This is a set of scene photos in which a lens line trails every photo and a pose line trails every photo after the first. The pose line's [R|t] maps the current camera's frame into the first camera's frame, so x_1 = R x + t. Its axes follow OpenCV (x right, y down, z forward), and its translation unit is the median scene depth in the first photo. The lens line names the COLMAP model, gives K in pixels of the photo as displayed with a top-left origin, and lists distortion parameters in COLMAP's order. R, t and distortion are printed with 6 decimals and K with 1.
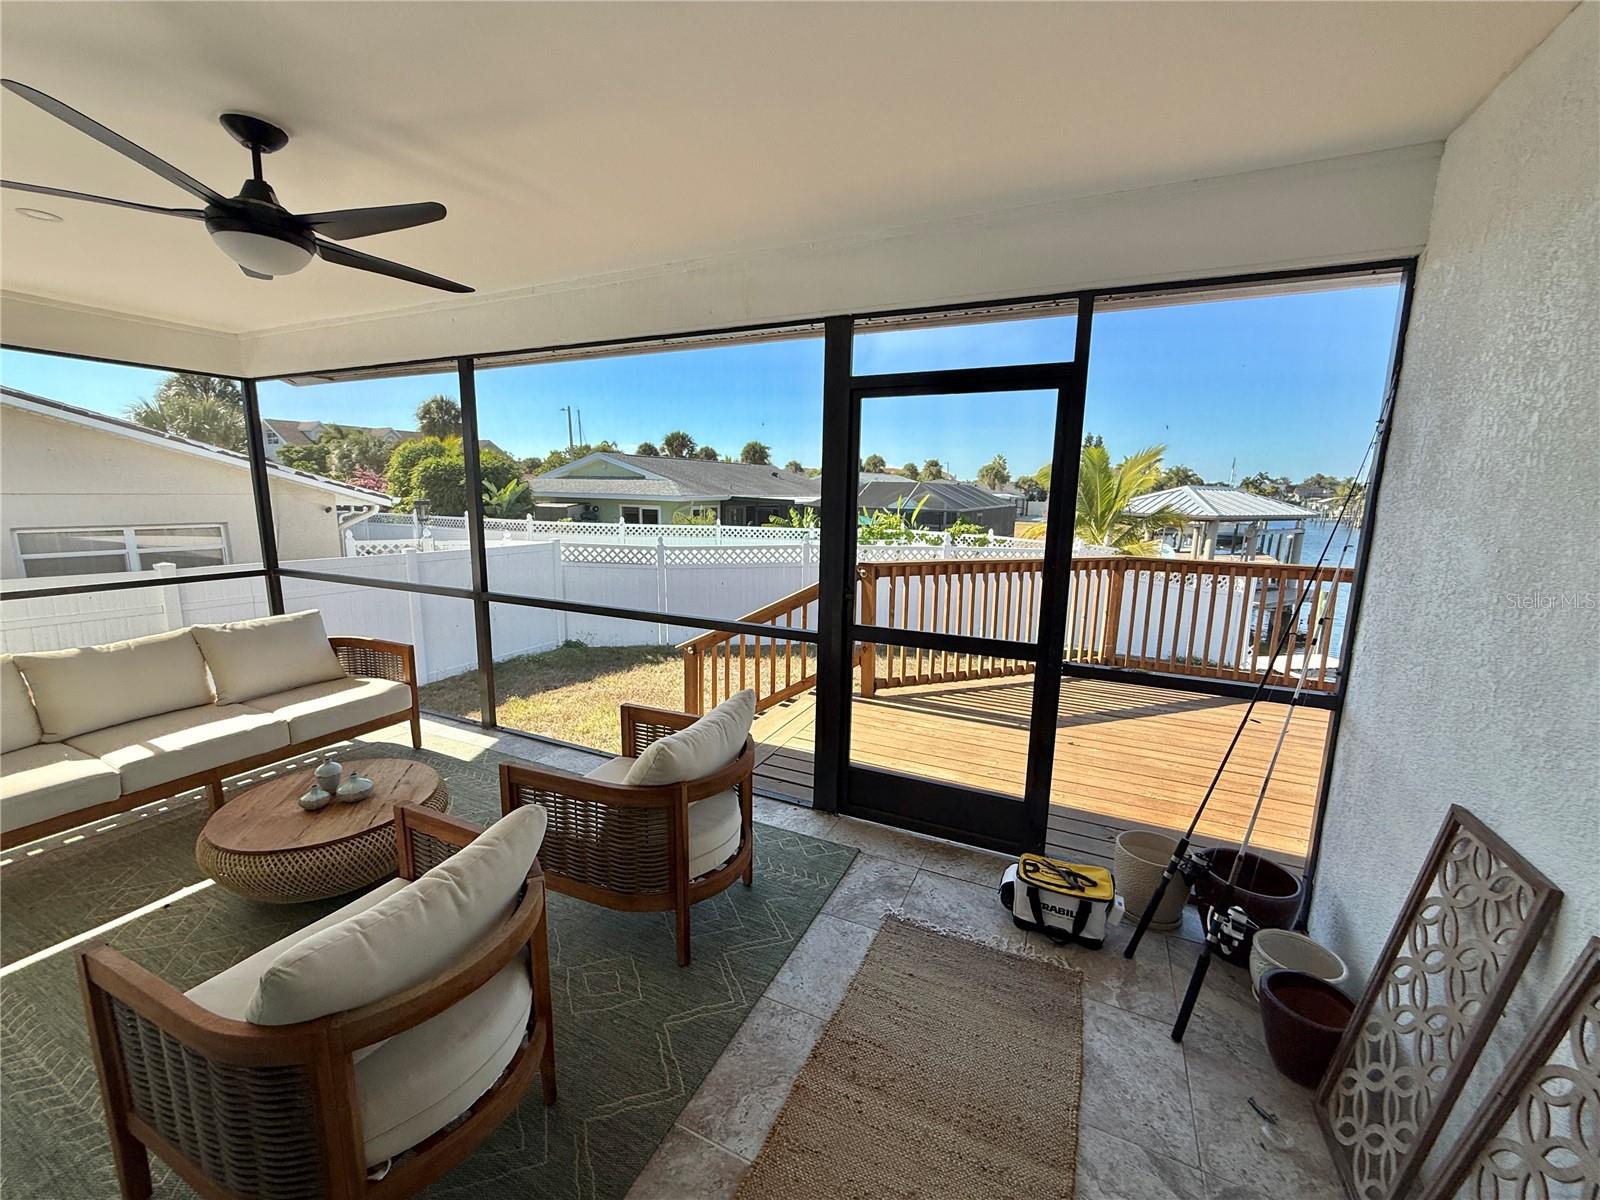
lens RADIAL K [[634.8, 0, 807.3], [0, 634.8, 597.1], [0, 0, 1]] dist [-0.000403, 0.000138]
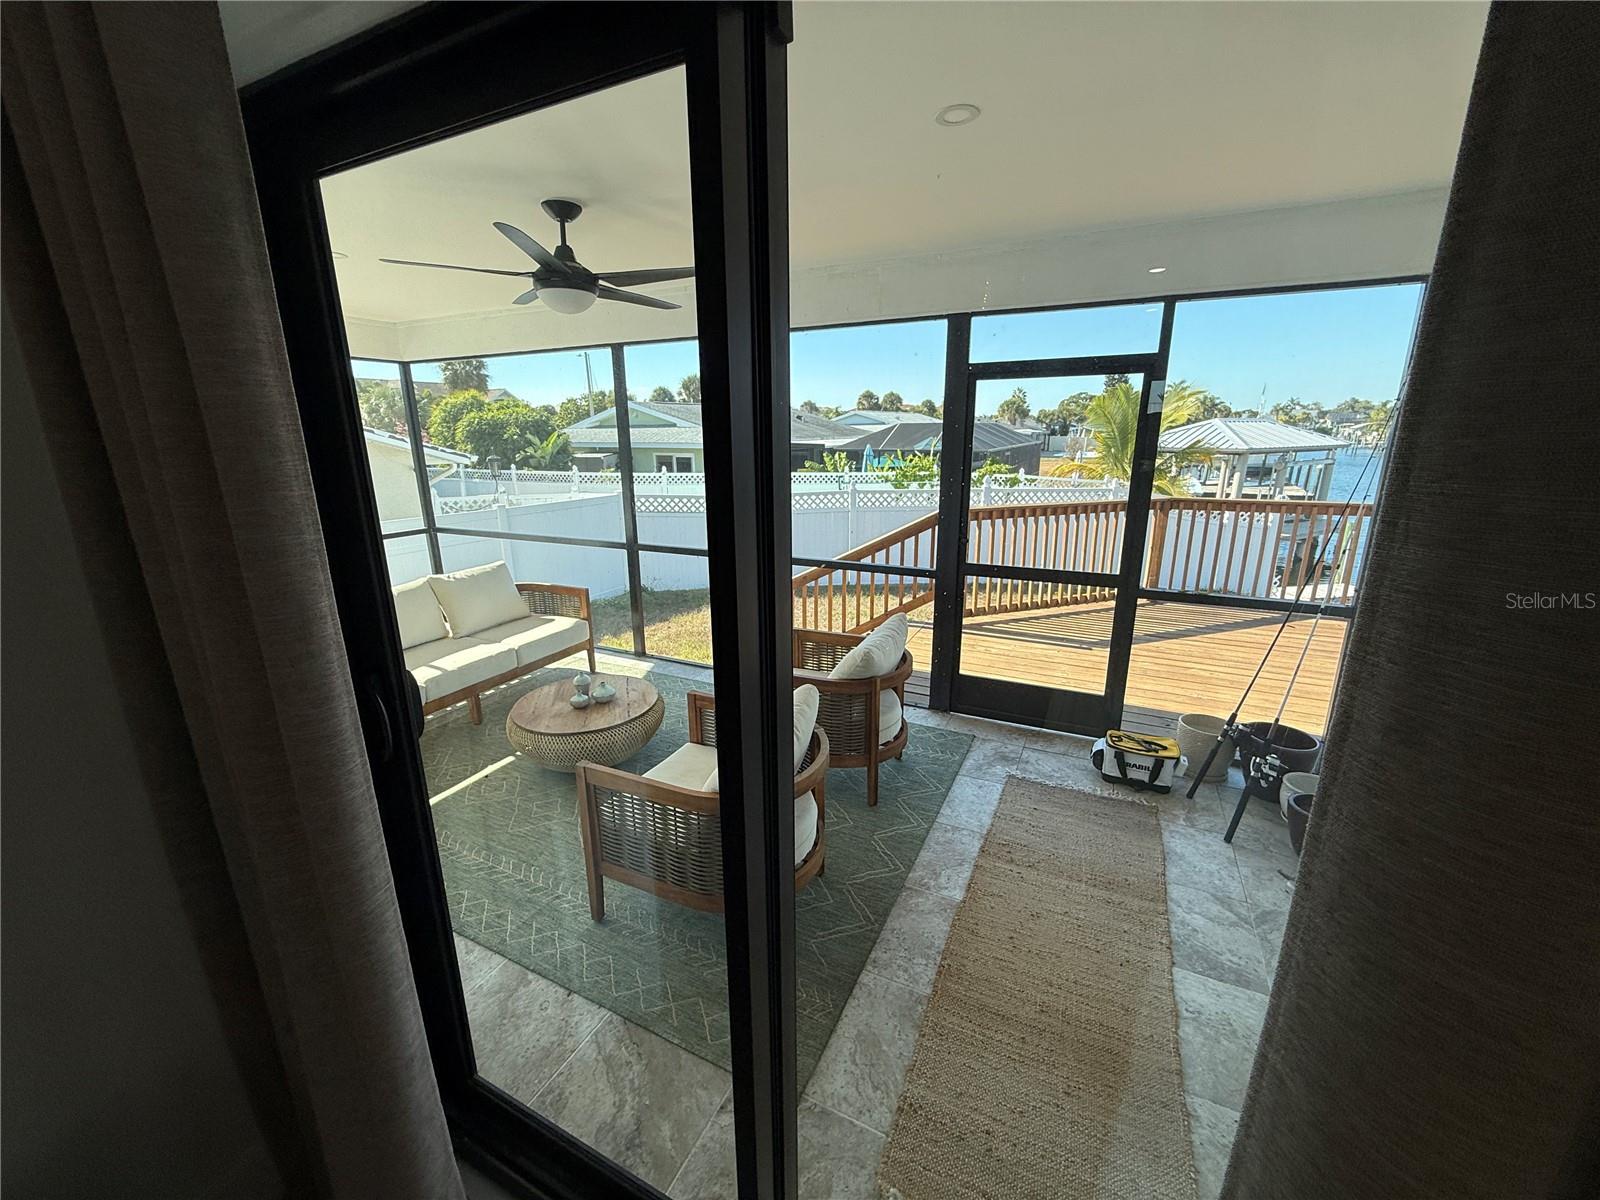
lens RADIAL K [[634.8, 0, 805.4], [0, 634.8, 598.0], [0, 0, 1]] dist [-0.000403, 0.000138]
pose [[0.999423, -0.021317, -0.026462, -0.168599], [0.023672, 0.995466, 0.092130, -0.009109], [0.024378, -0.092704, 0.995395, -0.211896]]
